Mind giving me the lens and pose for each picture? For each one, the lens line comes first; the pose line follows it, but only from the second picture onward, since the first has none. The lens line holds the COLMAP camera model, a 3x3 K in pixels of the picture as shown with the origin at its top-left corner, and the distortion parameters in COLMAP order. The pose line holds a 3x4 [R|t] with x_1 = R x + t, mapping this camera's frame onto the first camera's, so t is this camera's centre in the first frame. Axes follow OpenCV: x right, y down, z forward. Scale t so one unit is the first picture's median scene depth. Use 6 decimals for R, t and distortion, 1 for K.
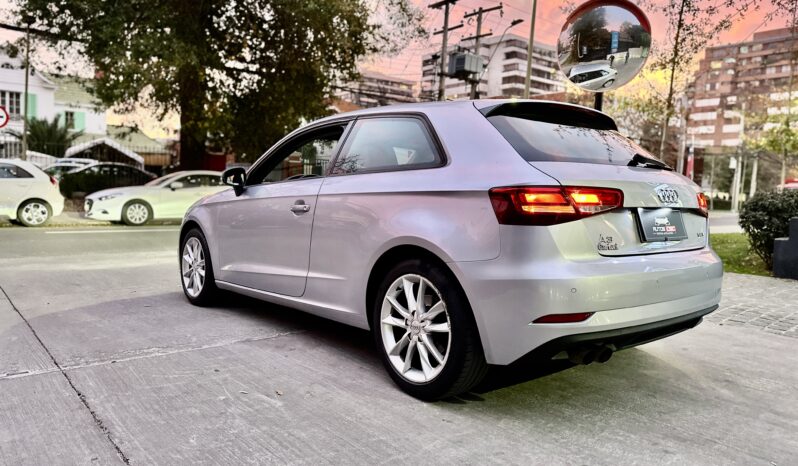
lens RADIAL K [[541.0, 0, 398.8], [0, 541.0, 244.7], [0, 0, 1]] dist [0.055067, -0.076397]
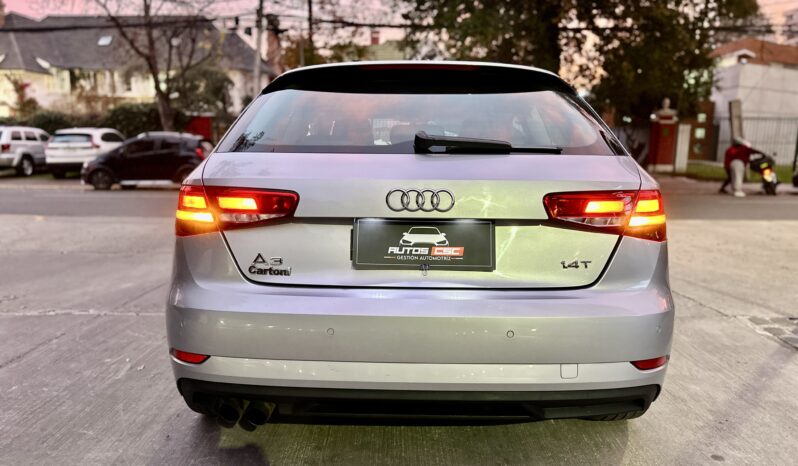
lens RADIAL K [[541.0, 0, 398.8], [0, 541.0, 244.7], [0, 0, 1]] dist [0.055067, -0.076397]
pose [[0.763572, 0.084234, -0.640205, 0.971507], [-0.044864, 0.995980, 0.077536, -0.094343], [0.644163, -0.030482, 0.764281, 0.562871]]
